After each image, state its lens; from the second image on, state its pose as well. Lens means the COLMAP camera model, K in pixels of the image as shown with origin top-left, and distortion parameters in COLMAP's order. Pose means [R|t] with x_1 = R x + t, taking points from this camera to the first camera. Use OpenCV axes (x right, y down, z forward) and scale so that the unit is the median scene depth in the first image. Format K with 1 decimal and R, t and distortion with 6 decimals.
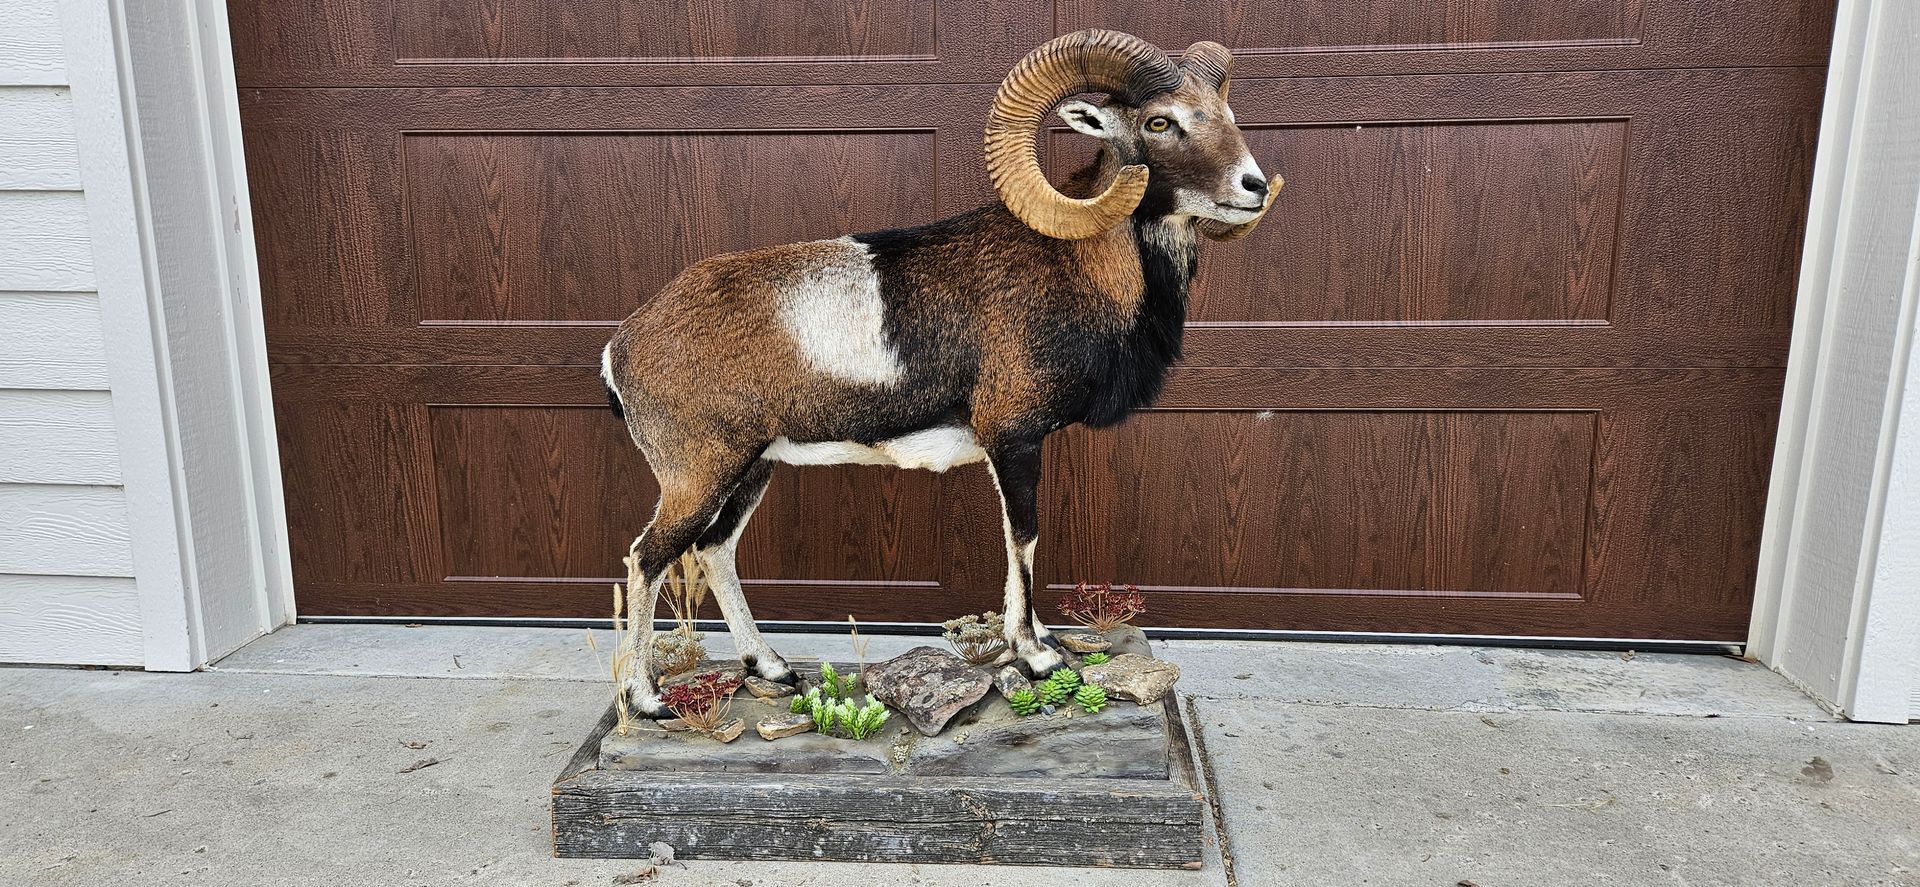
lens RADIAL K [[1264.2, 0, 955.5], [0, 1264.2, 442.9], [0, 0, 1]] dist [0.055403, -0.016253]
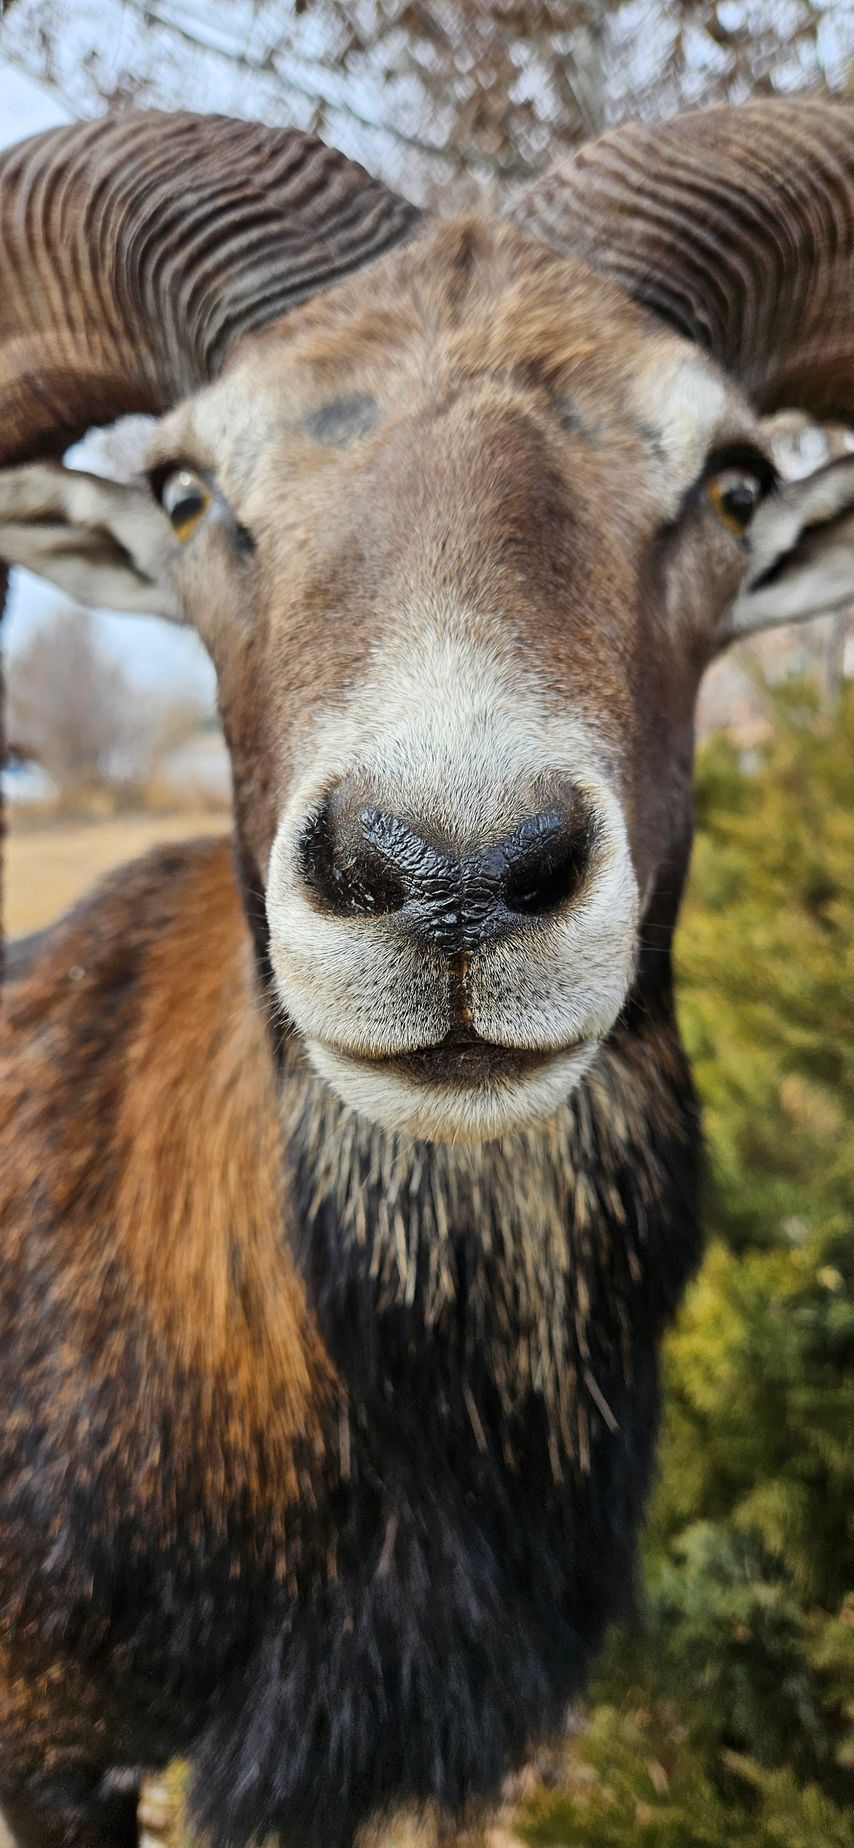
lens RADIAL K [[1216.8, 0, 436.5], [0, 1216.8, 920.8], [0, 0, 1]] dist [0.055403, -0.016253]
pose [[0.796125, 0.042141, -0.603663, 0.204357], [-0.121658, 0.988350, -0.091450, -0.125629], [0.592777, 0.146246, 0.791977, 0.615678]]
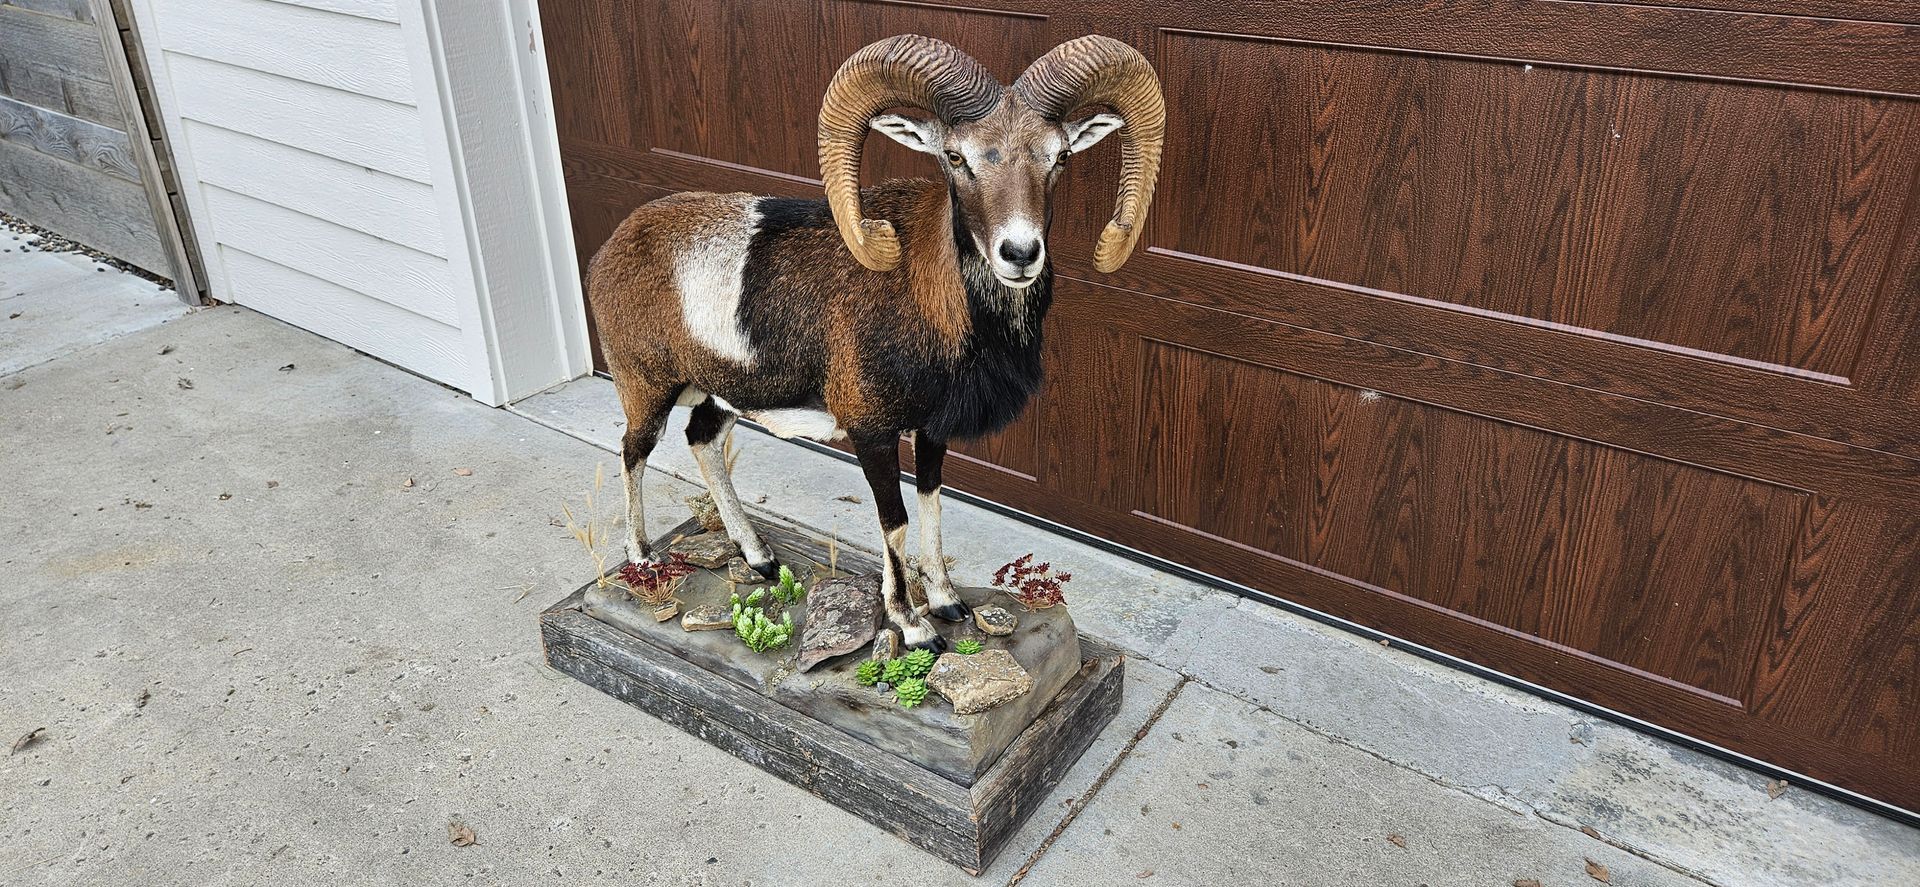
lens RADIAL K [[1264.2, 0, 943.6], [0, 1264.2, 448.9], [0, 0, 1]] dist [0.055403, -0.016253]
pose [[0.862796, 0.231426, -0.449473, 0.414080], [-0.106541, 0.952339, 0.285831, -0.214014], [0.494199, -0.198726, 0.846330, 0.141335]]
